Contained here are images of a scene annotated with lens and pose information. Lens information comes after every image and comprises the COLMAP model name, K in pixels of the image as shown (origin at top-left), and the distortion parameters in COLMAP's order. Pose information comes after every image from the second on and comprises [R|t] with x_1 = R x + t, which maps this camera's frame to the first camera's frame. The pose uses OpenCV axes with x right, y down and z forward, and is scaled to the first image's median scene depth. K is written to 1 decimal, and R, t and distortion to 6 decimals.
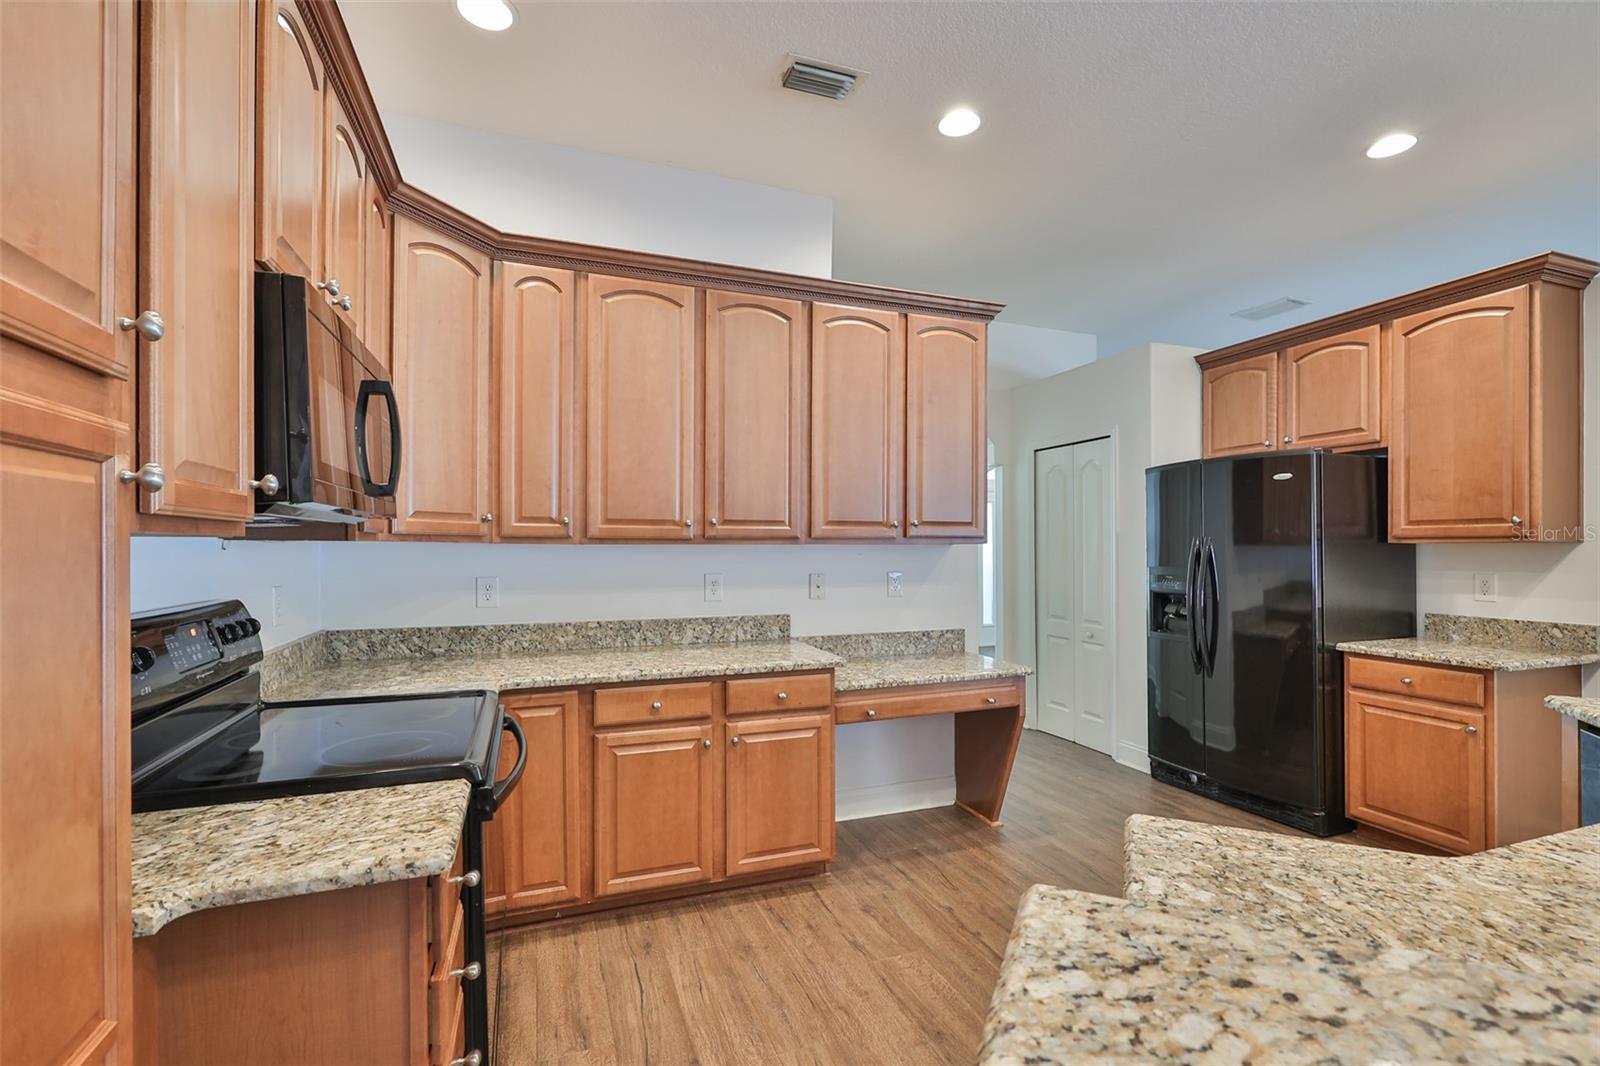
lens RADIAL K [[699.5, 0, 774.3], [0, 699.5, 555.0], [0, 0, 1]] dist [-0.000445, 0.000779]
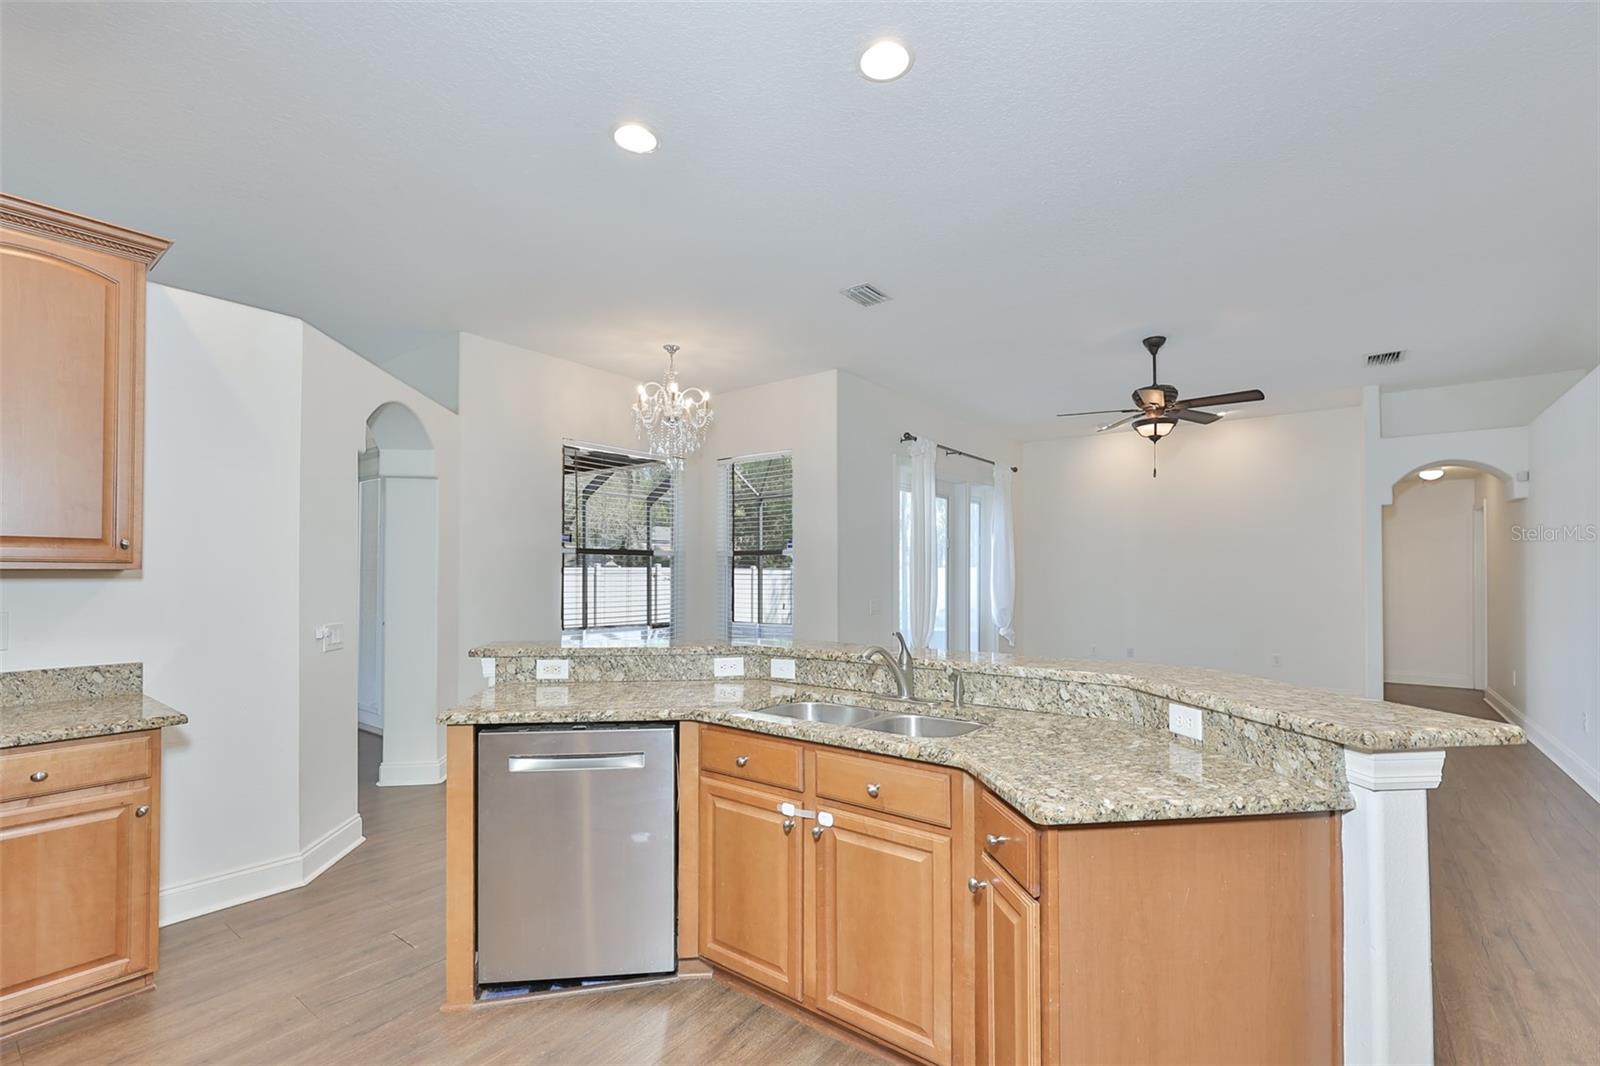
lens RADIAL K [[699.5, 0, 806.3], [0, 699.5, 565.8], [0, 0, 1]] dist [-0.000445, 0.000779]
pose [[-0.560705, 0.013002, 0.827914, -0.157189], [0.004529, 0.999910, -0.012636, -0.019937], [-0.828004, -0.003336, -0.560713, 1.182879]]
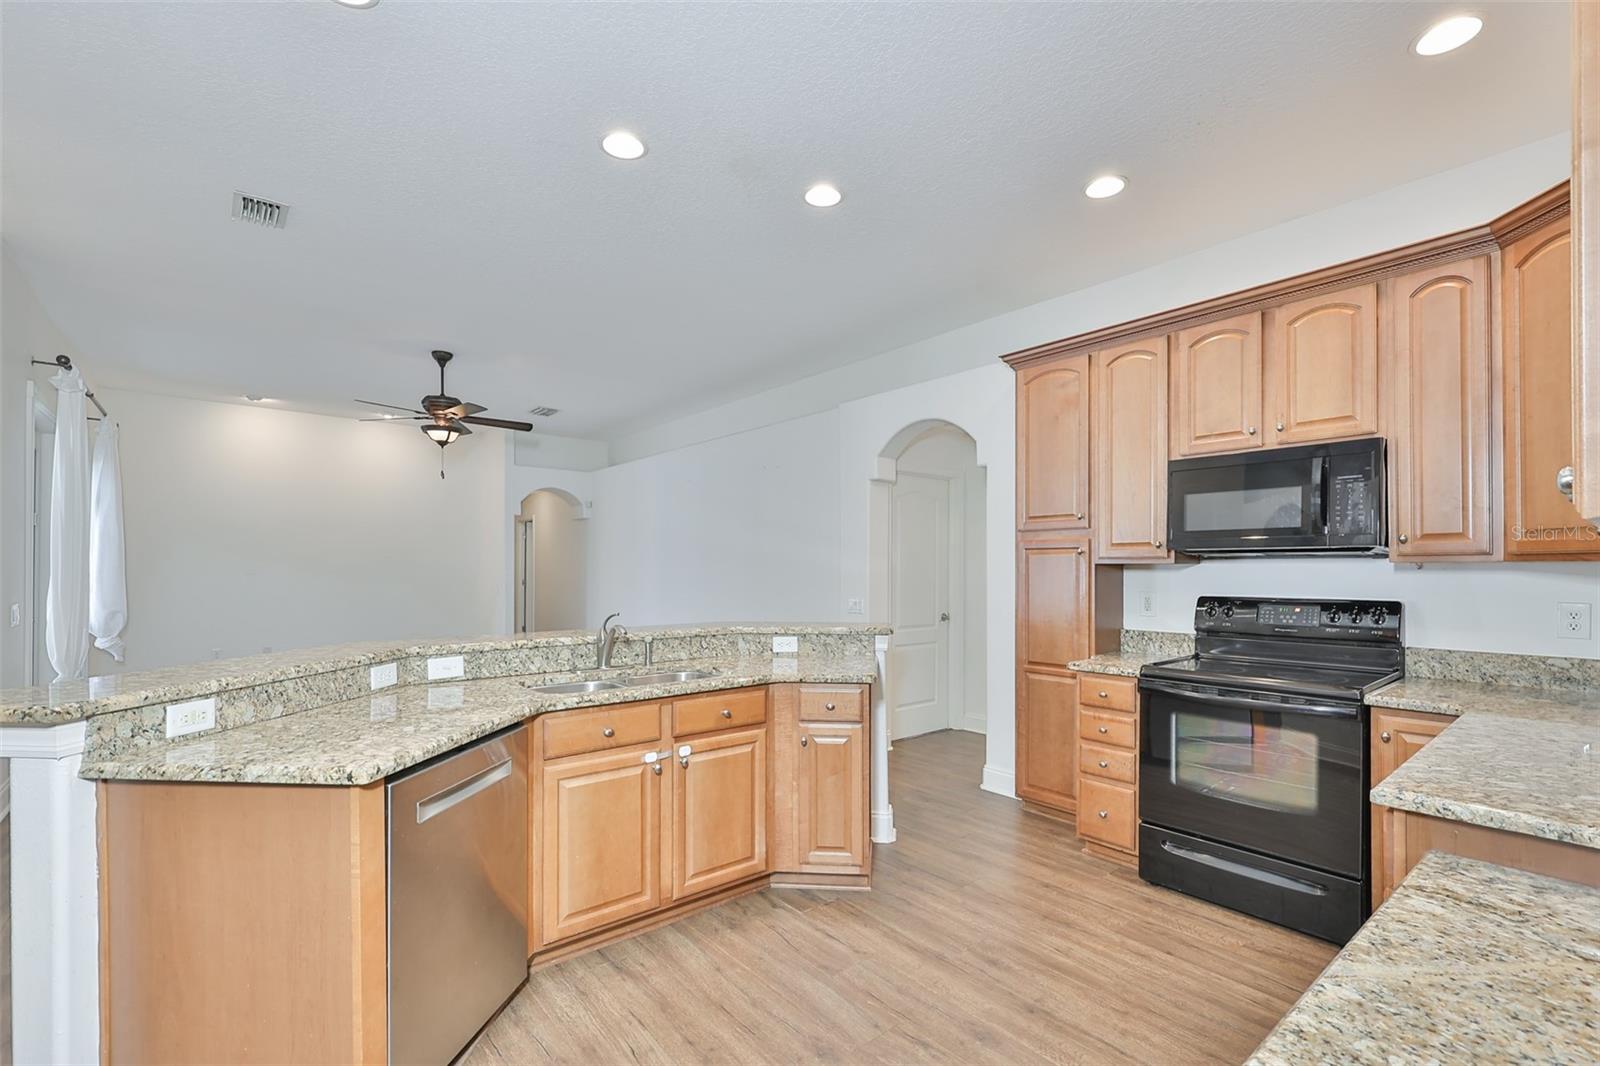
lens RADIAL K [[699.5, 0, 816.0], [0, 699.5, 568.0], [0, 0, 1]] dist [-0.000445, 0.000779]
pose [[-0.936625, 0.002803, -0.350324, 0.967344], [0.001282, 0.999989, 0.004572, -0.021601], [0.350333, 0.003833, -0.936618, 1.974505]]
